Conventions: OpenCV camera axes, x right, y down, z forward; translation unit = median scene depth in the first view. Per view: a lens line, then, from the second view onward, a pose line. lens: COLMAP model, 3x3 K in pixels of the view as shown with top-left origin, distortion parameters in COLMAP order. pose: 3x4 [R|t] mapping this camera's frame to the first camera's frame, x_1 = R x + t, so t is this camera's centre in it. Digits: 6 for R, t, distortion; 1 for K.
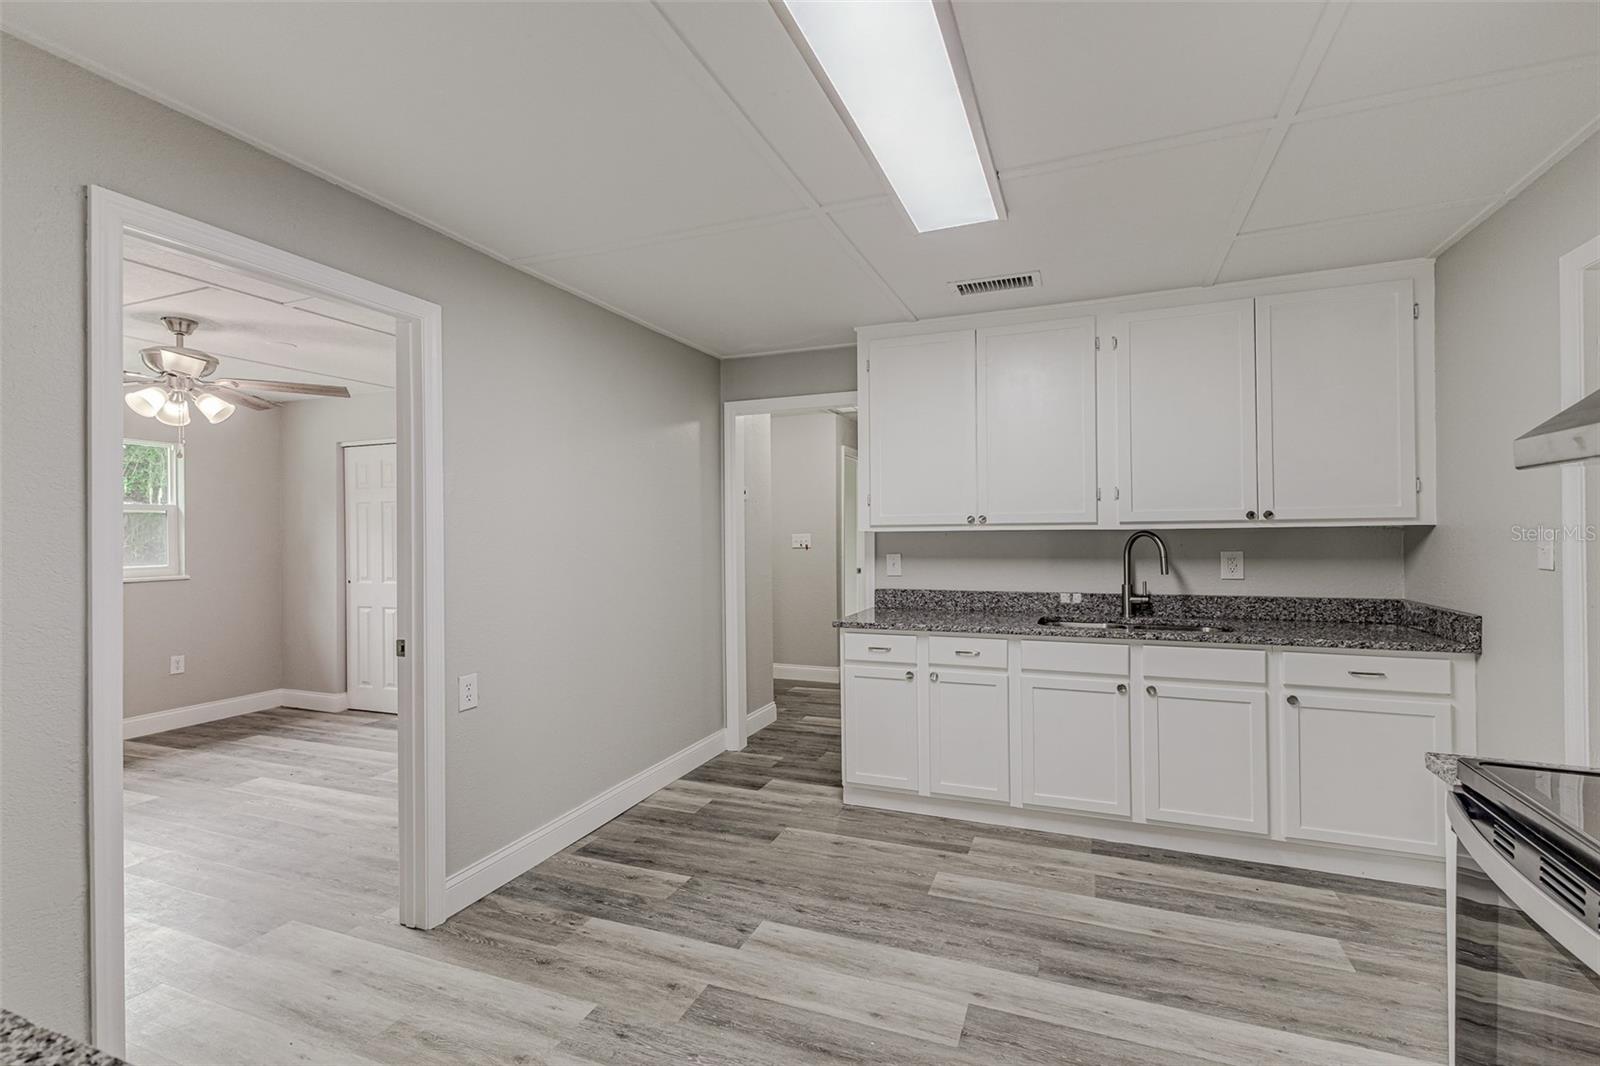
lens RADIAL K [[694.2, 0, 800.0], [0, 694.2, 533.0], [0, 0, 1]] dist [0.025897, -0.000044]
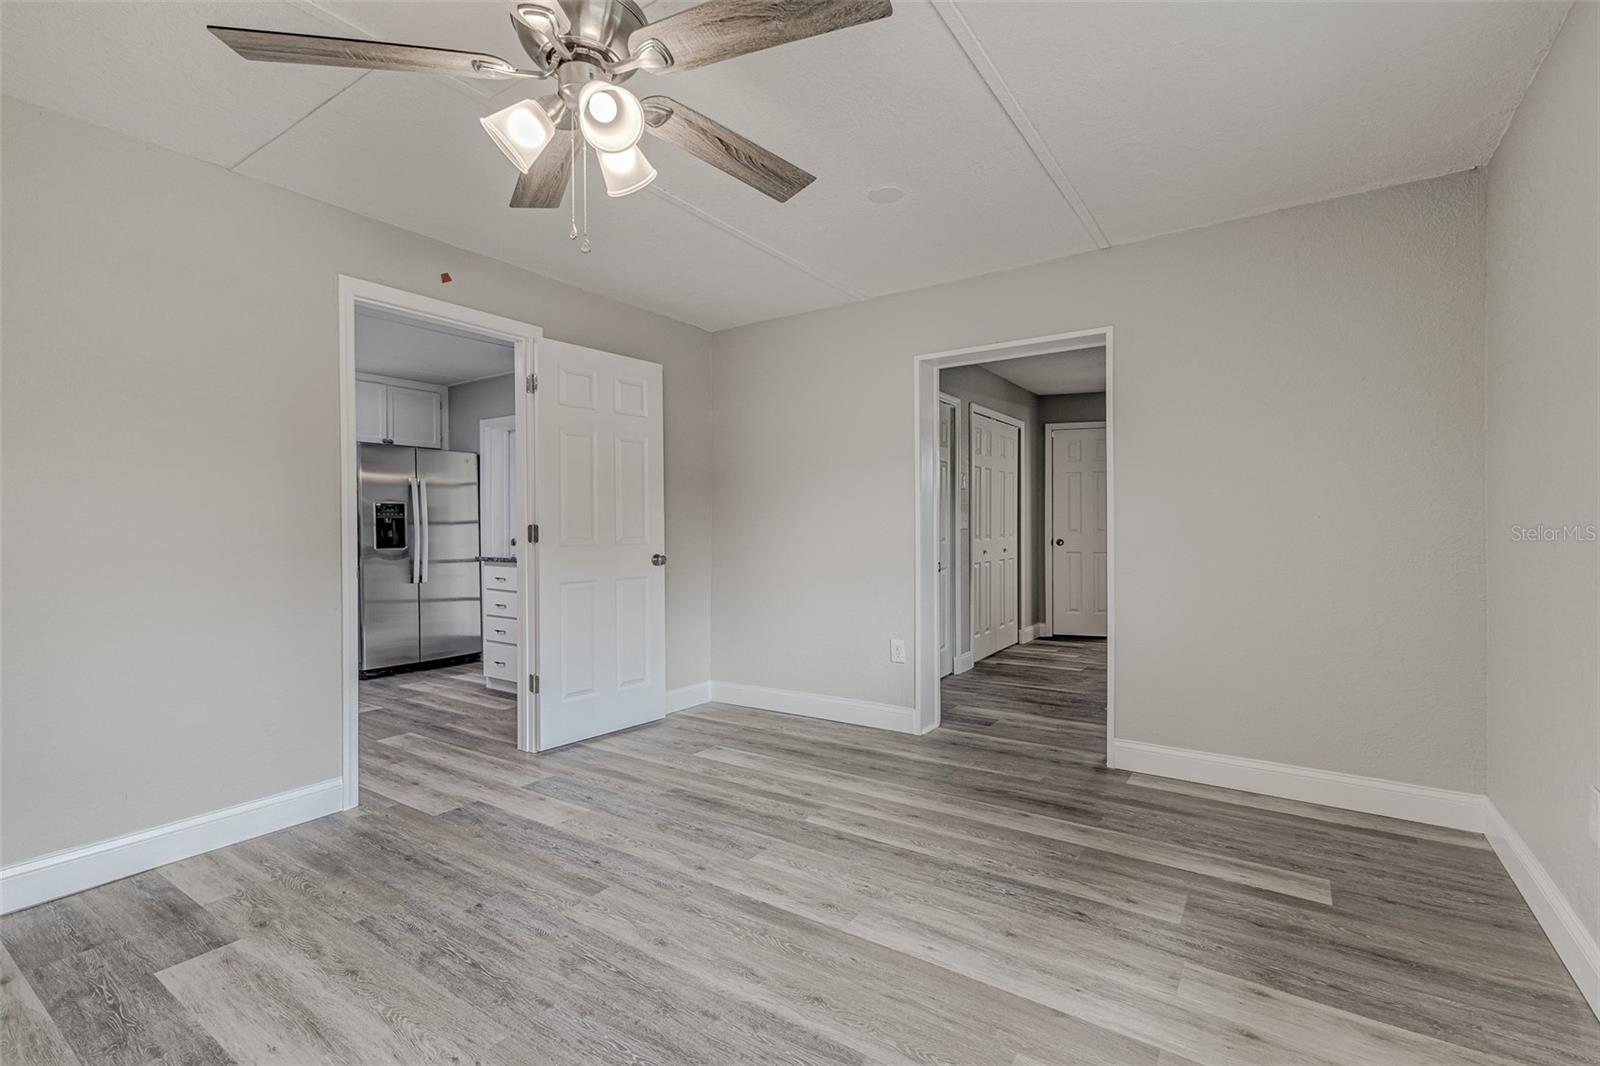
lens RADIAL K [[671.6, 0, 800.0], [0, 671.6, 533.0], [0, 0, 1]] dist [0.002216, 0.000060]
pose [[-0.977076, 0.009181, 0.212693, -0.806313], [0.011097, 0.999908, 0.007815, 0.054560], [-0.212601, 0.009996, -0.977088, 1.020449]]
